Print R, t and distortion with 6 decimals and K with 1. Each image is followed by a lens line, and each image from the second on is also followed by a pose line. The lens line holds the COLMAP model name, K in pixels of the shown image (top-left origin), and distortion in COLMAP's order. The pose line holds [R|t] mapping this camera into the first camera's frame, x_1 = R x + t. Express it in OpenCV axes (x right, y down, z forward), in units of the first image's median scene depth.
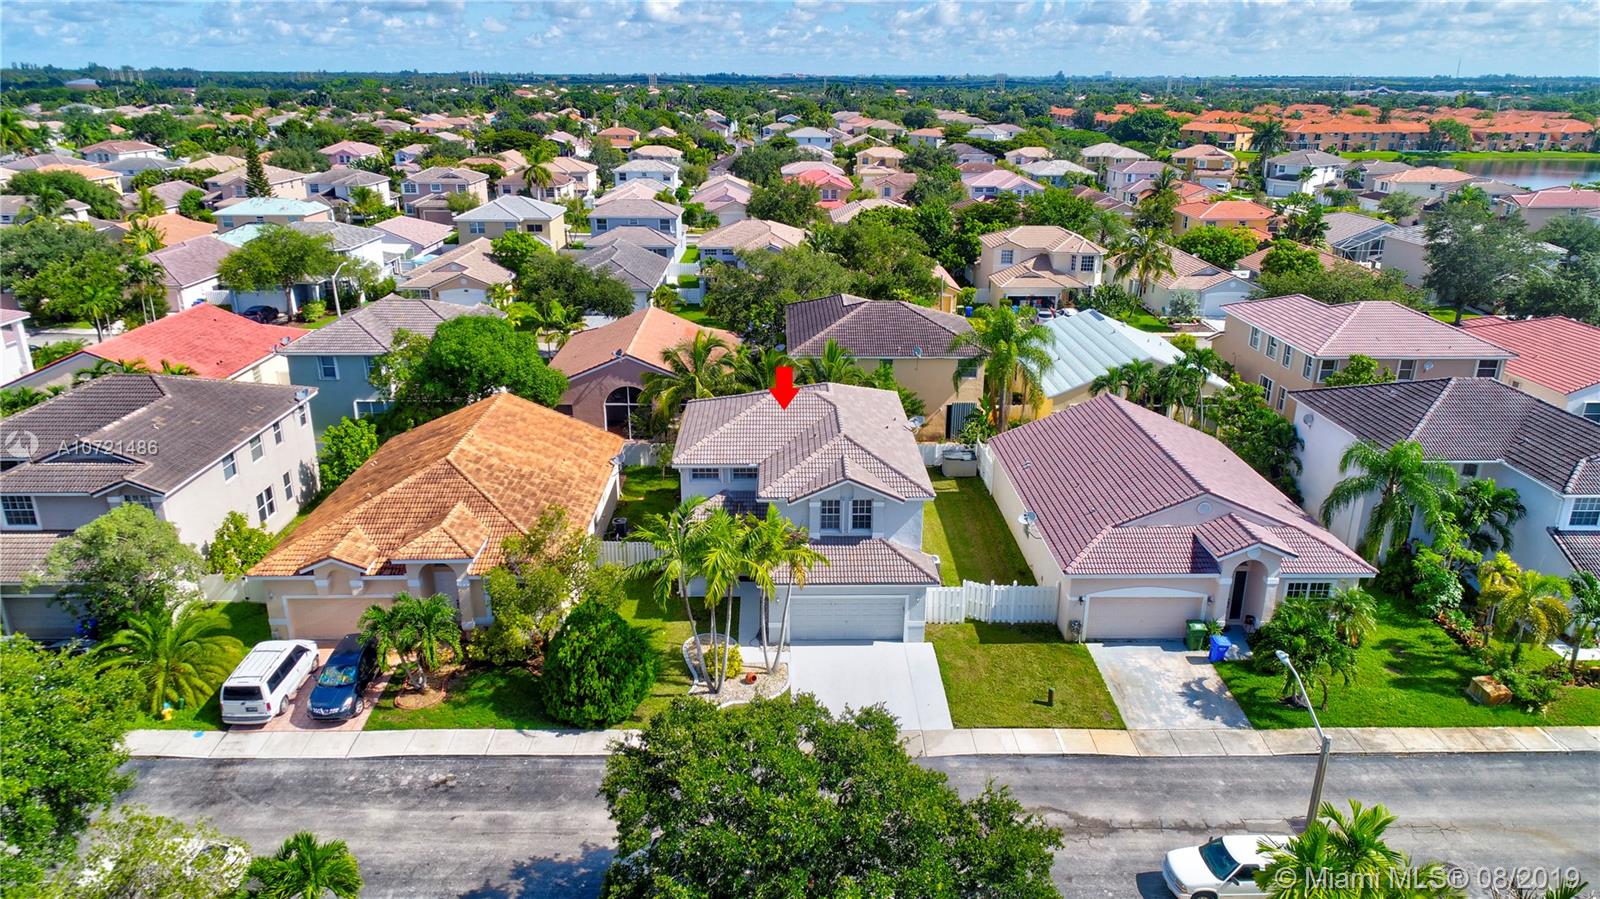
lens RADIAL K [[1065.2, 0, 802.7], [0, 1065.2, 451.0], [0, 0, 1]] dist [0.013145, 0.004070]
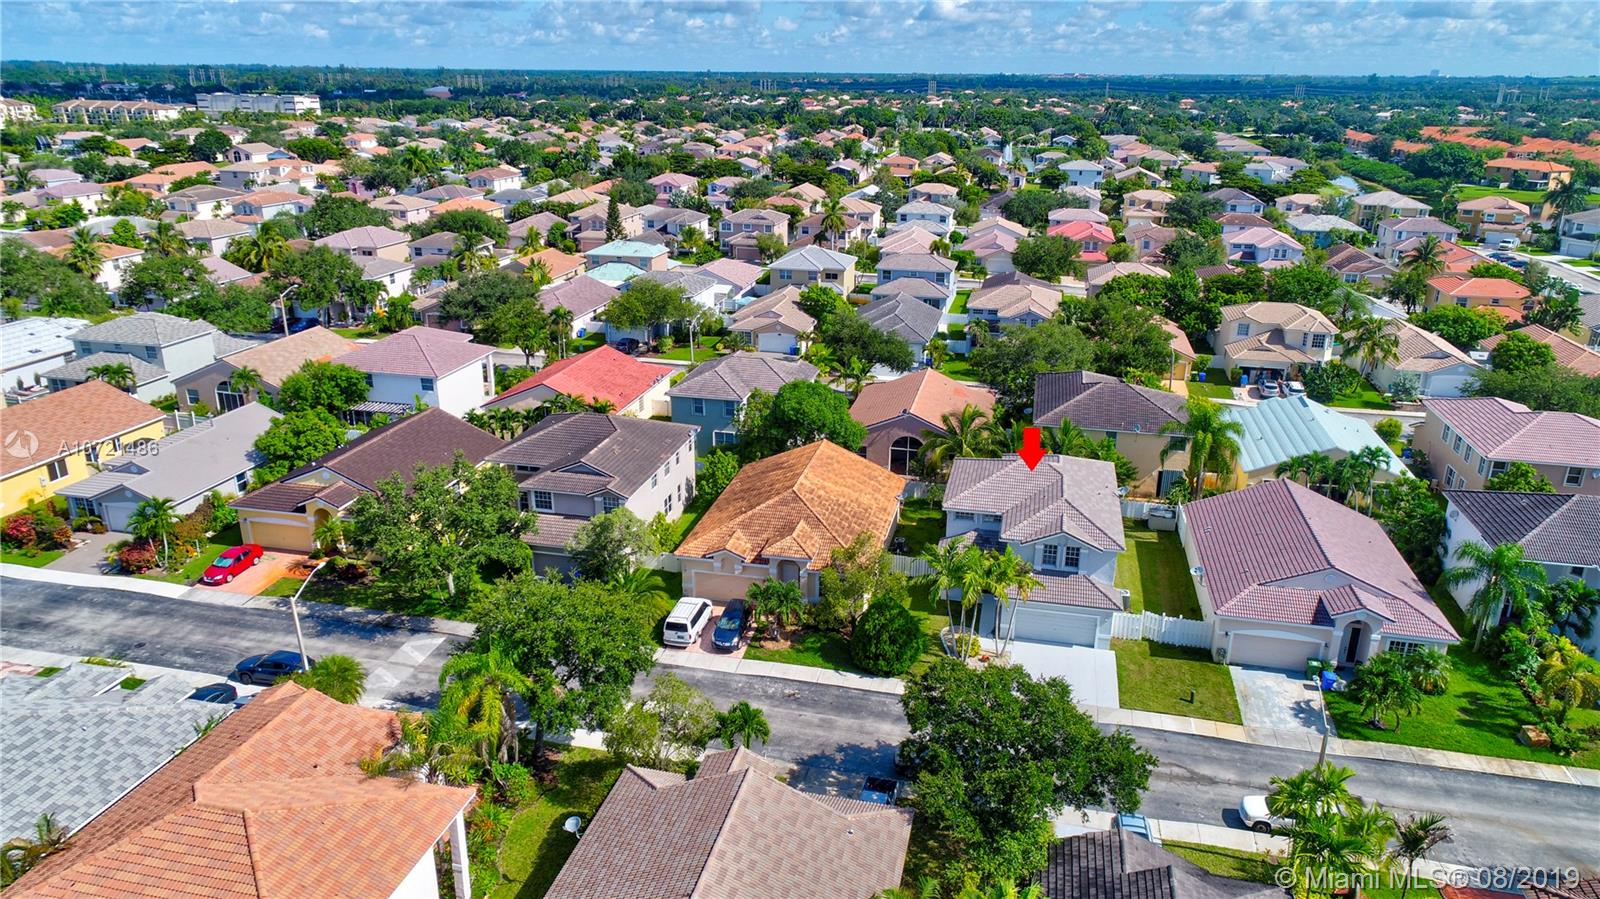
lens RADIAL K [[1065.2, 0, 804.3], [0, 1065.2, 454.4], [0, 0, 1]] dist [0.013145, 0.004070]
pose [[0.970313, 0.083190, -0.227094, 0.019156], [-0.082044, 0.996523, 0.014500, -0.067222], [0.227511, 0.004562, 0.973765, -0.470989]]
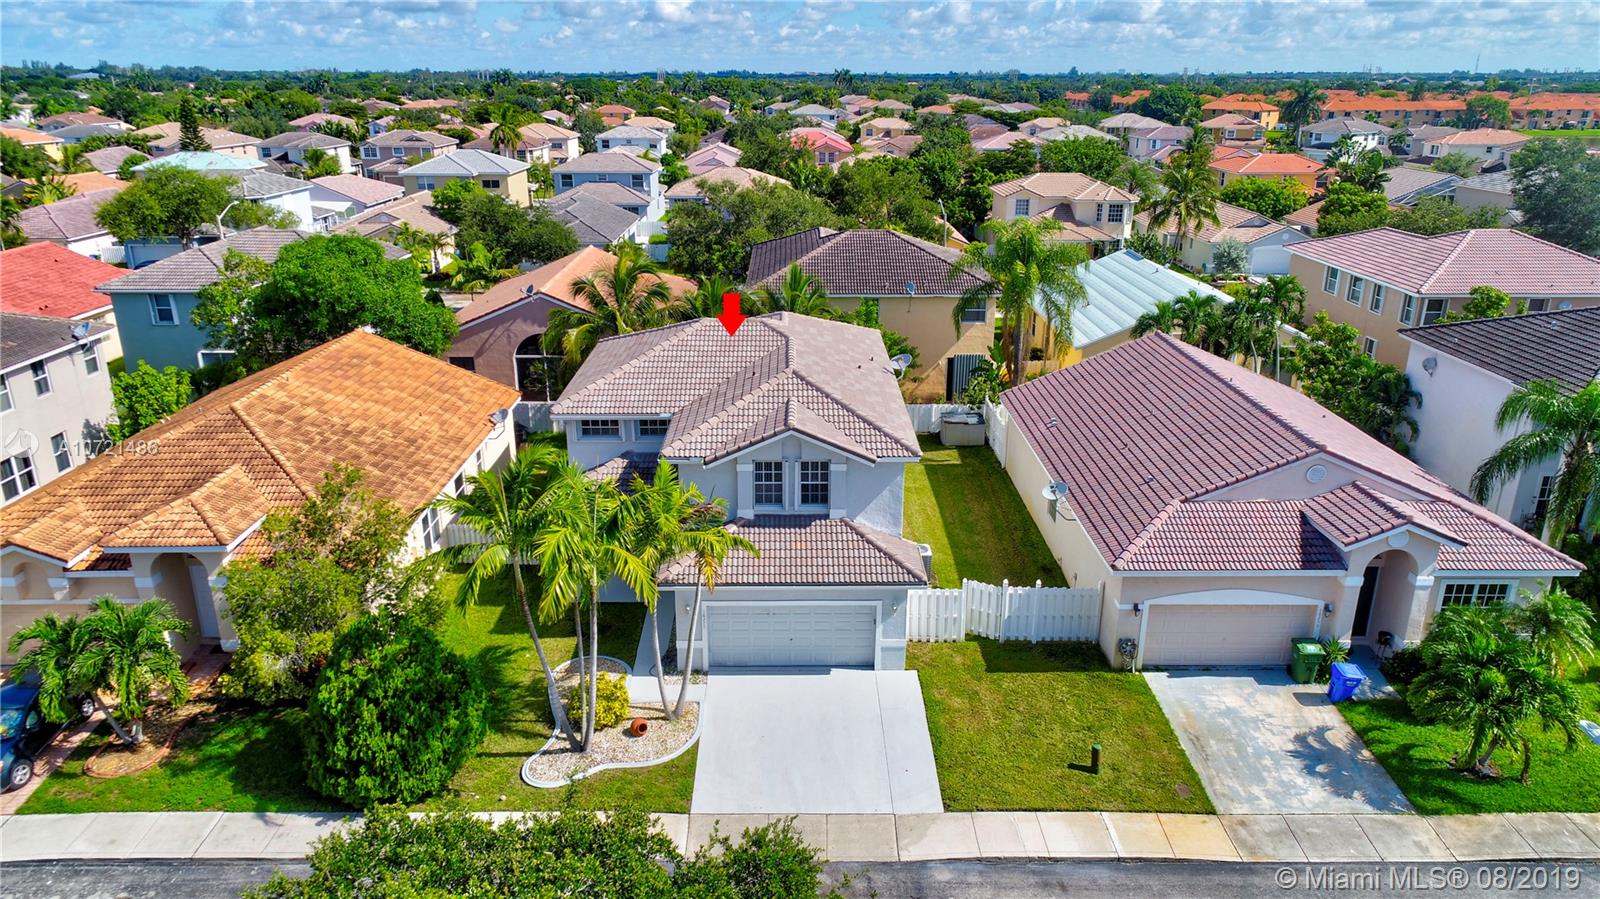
lens RADIAL K [[1065.2, 0, 804.0], [0, 1065.2, 450.3], [0, 0, 1]] dist [0.013145, 0.004070]
pose [[0.999959, 0.001089, -0.009024, 0.052713], [-0.001092, 0.999999, -0.000371, 0.037286], [0.009023, 0.000380, 0.999959, 0.302627]]
